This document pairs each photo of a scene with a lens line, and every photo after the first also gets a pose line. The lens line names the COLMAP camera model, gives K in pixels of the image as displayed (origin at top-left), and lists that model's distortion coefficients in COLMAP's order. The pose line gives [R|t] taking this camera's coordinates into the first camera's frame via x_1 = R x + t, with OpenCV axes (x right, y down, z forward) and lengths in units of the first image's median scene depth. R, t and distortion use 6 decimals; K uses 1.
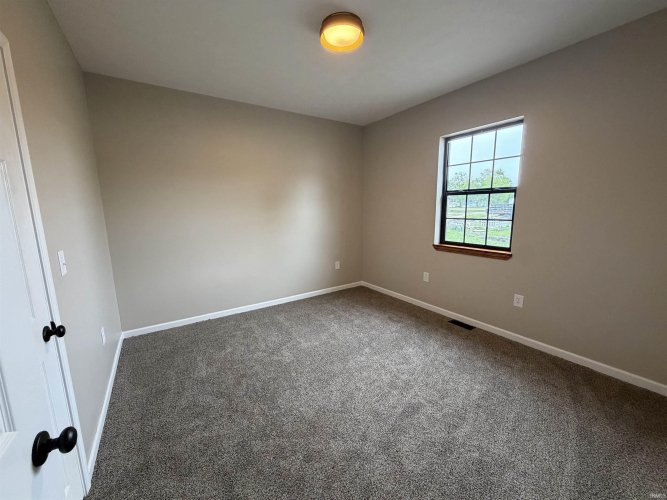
lens RADIAL K [[266.3, 0, 333.5], [0, 266.3, 250.0], [0, 0, 1]] dist [0.000399, 0.000205]
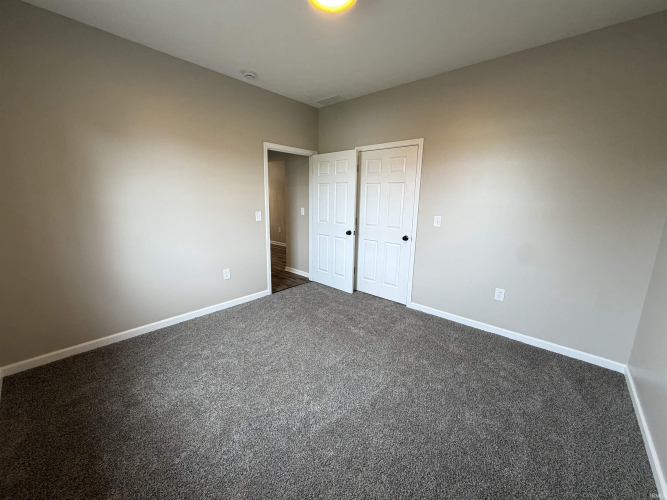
lens RADIAL K [[266.3, 0, 333.5], [0, 266.3, 250.0], [0, 0, 1]] dist [0.000399, 0.000205]
pose [[-0.973937, 0.036306, -0.223894, 0.163307], [-0.050633, 0.927397, 0.370636, -0.240038], [0.221095, 0.372312, -0.901388, 1.327992]]
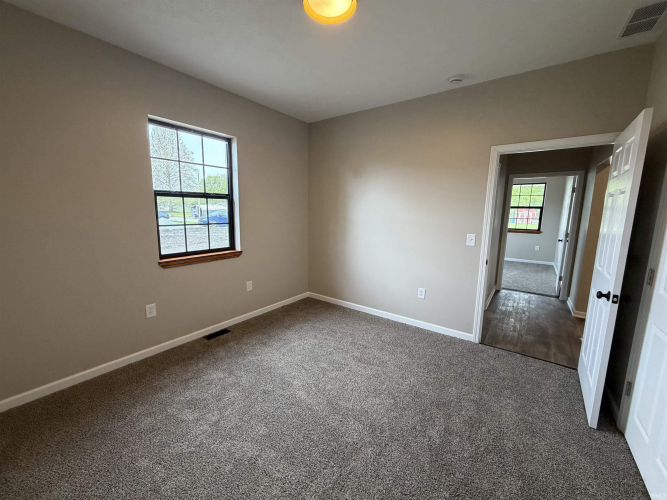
lens RADIAL K [[266.3, 0, 333.5], [0, 266.3, 250.0], [0, 0, 1]] dist [0.000399, 0.000205]
pose [[-0.318438, -0.137547, 0.937911, -0.539020], [0.147947, 0.970081, 0.192495, -0.143927], [-0.936327, 0.200059, -0.288561, 0.875552]]
